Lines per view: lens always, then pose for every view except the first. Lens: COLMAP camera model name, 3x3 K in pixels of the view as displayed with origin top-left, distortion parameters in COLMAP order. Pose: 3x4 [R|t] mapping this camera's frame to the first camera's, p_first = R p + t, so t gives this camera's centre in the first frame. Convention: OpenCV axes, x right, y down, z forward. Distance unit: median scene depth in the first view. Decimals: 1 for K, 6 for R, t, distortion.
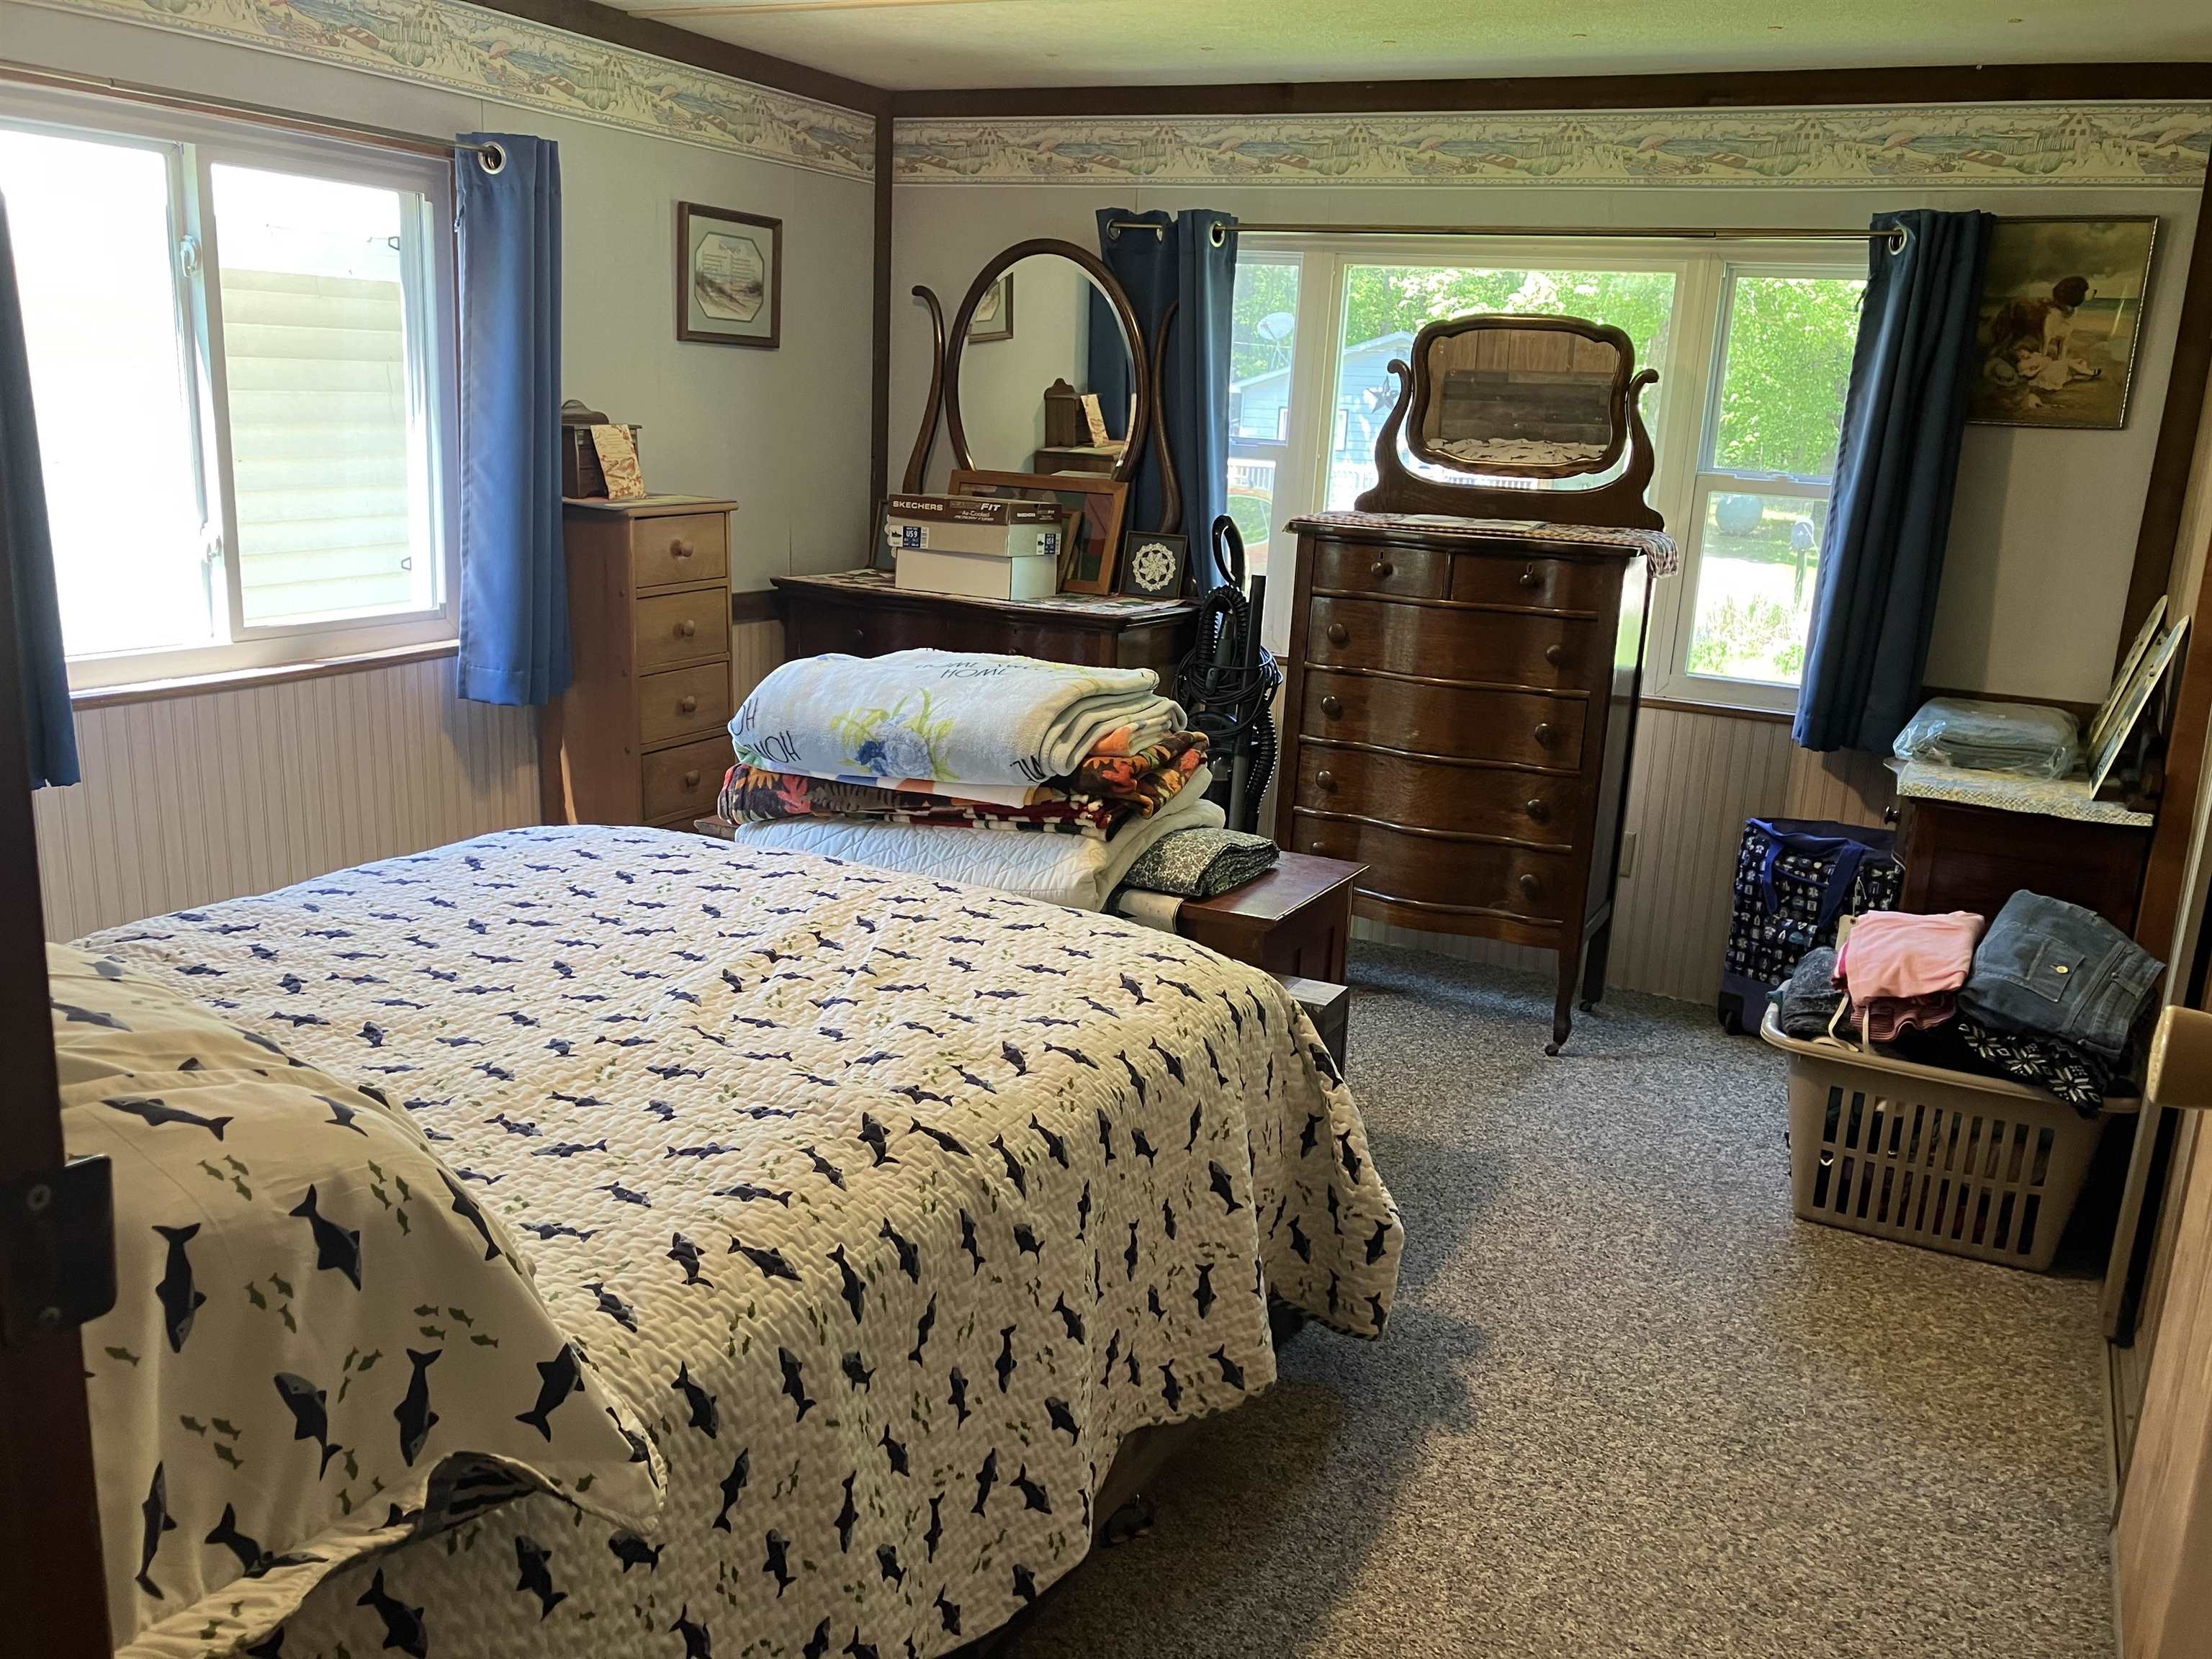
lens RADIAL K [[1828.0, 0, 1119.7], [0, 1828.0, 832.8], [0, 0, 1]] dist [0.039553, -0.041137]
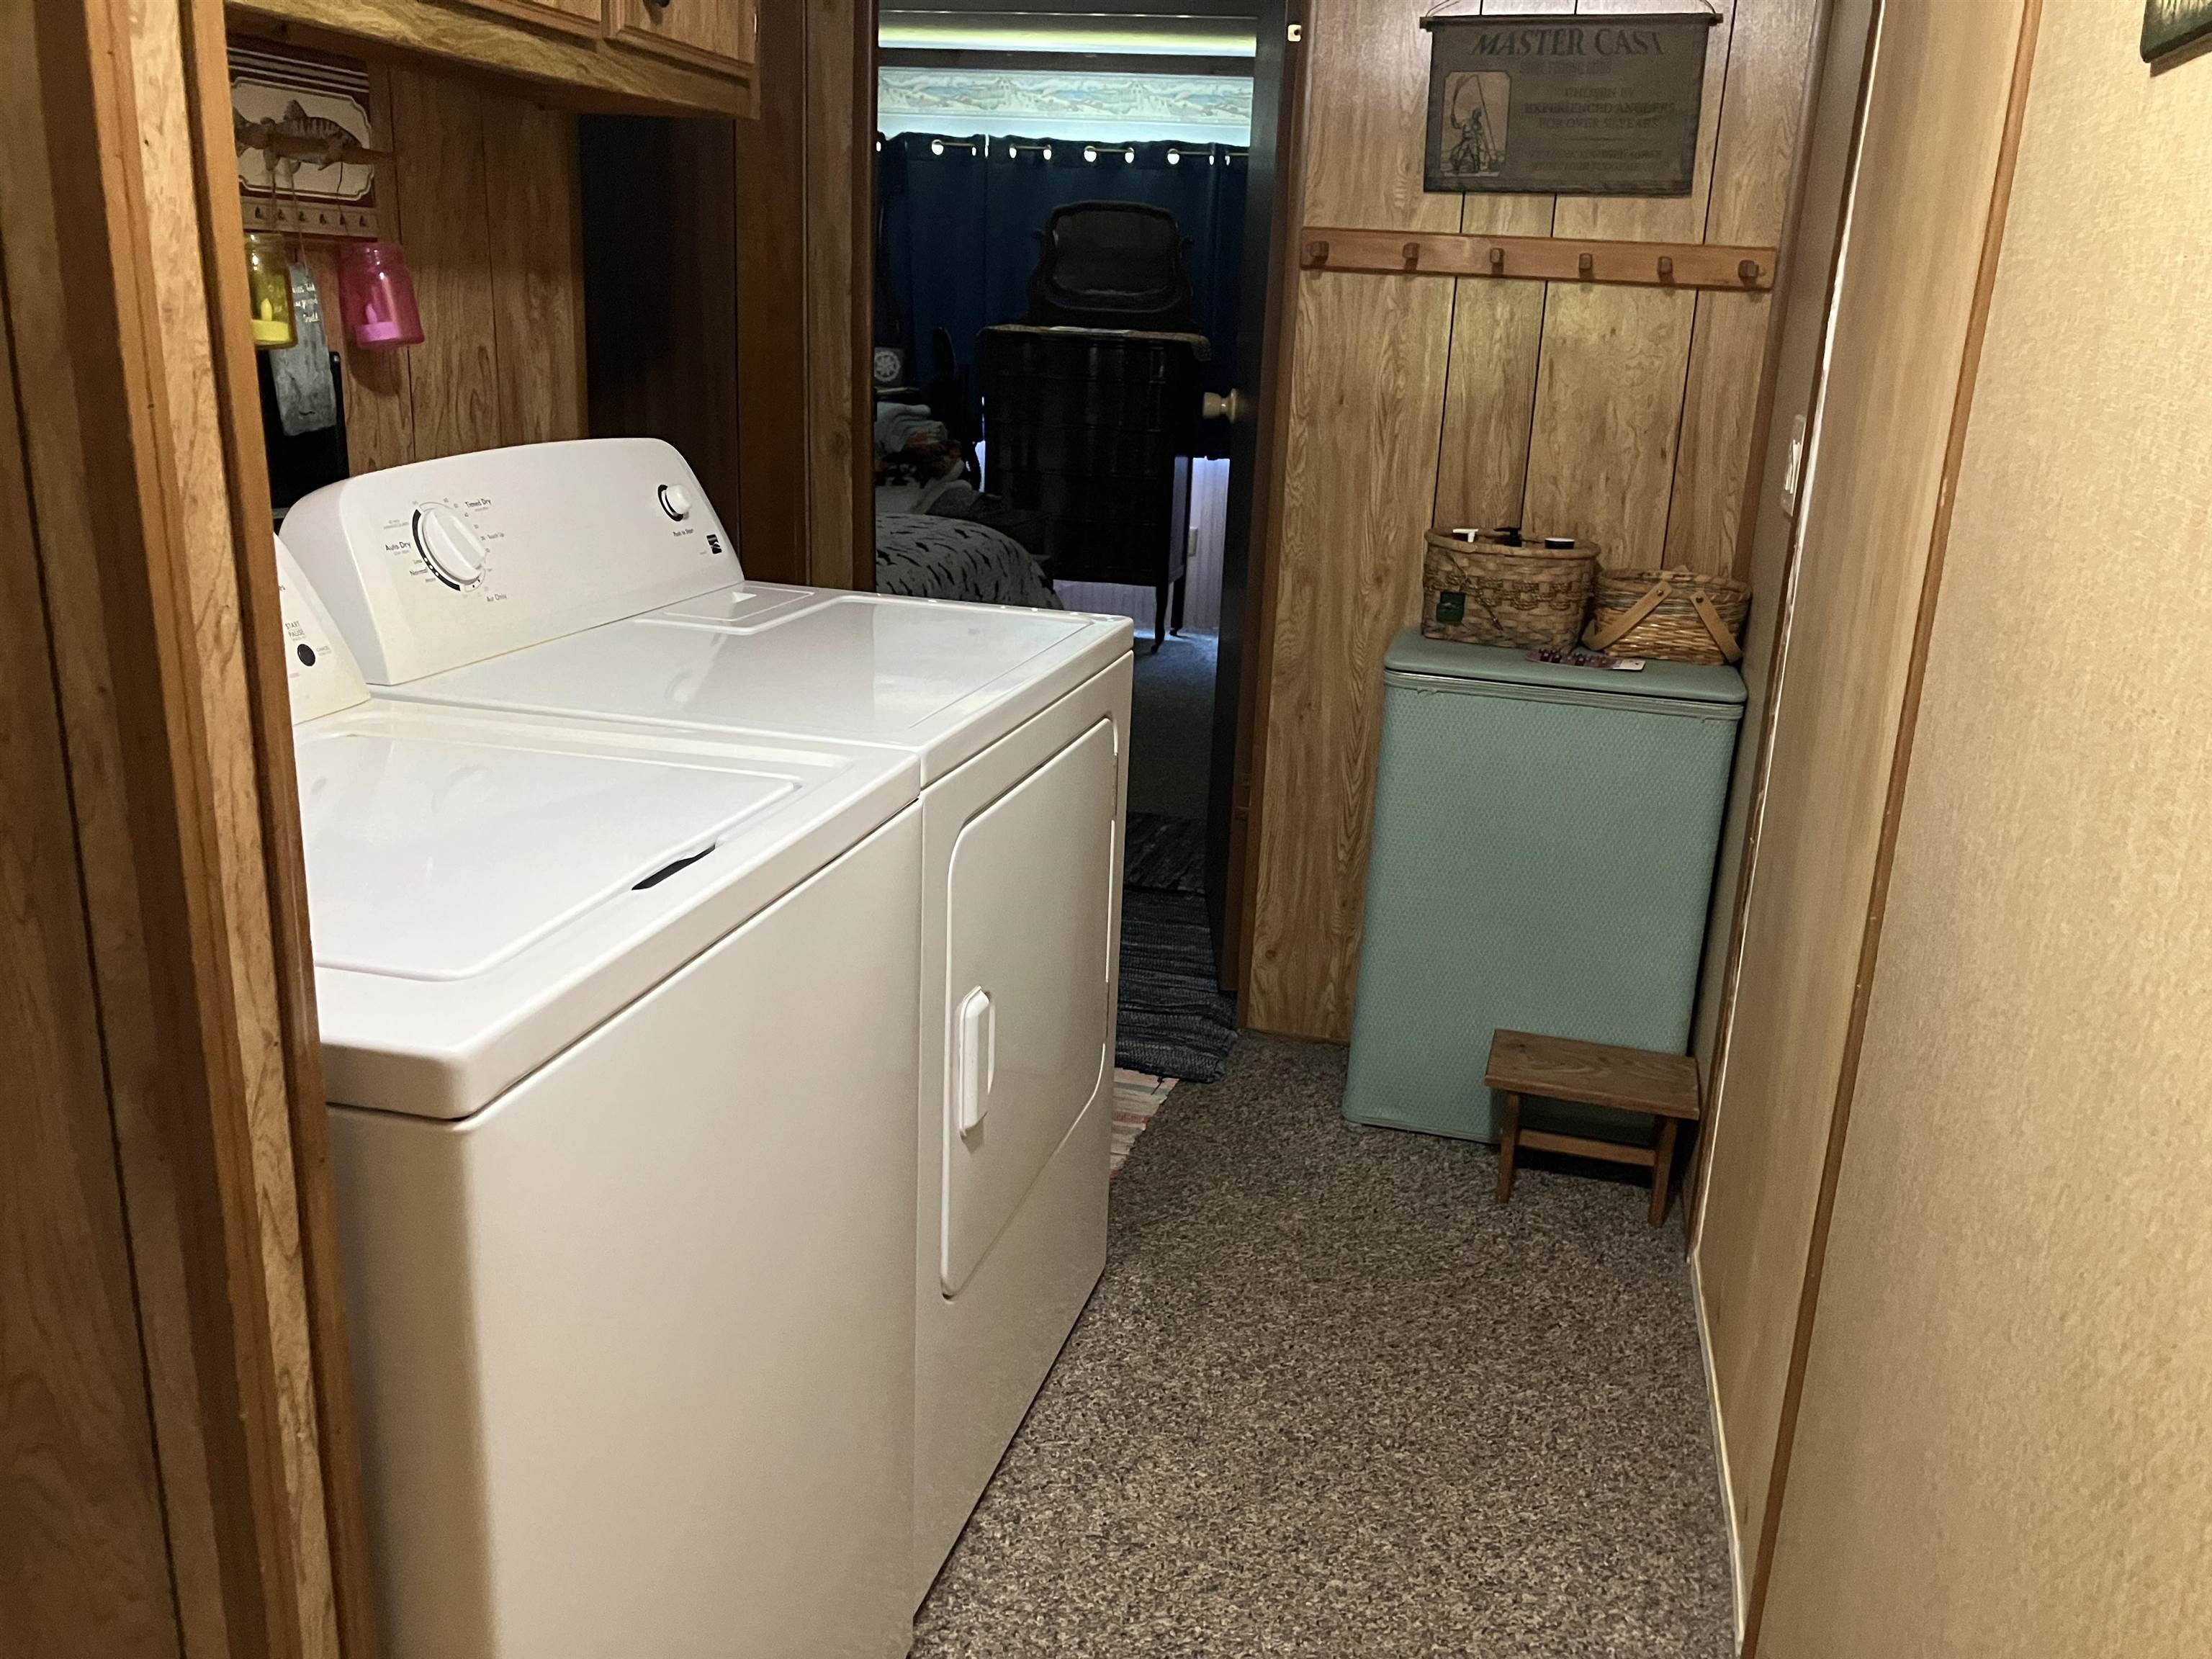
lens RADIAL K [[1828.0, 0, 1096.7], [0, 1828.0, 824.6], [0, 0, 1]] dist [0.039553, -0.041137]
pose [[0.977067, -0.066887, 0.202156, -0.209206], [0.055218, 0.996496, 0.062824, 0.215550], [-0.205650, -0.050221, 0.977336, -0.803792]]
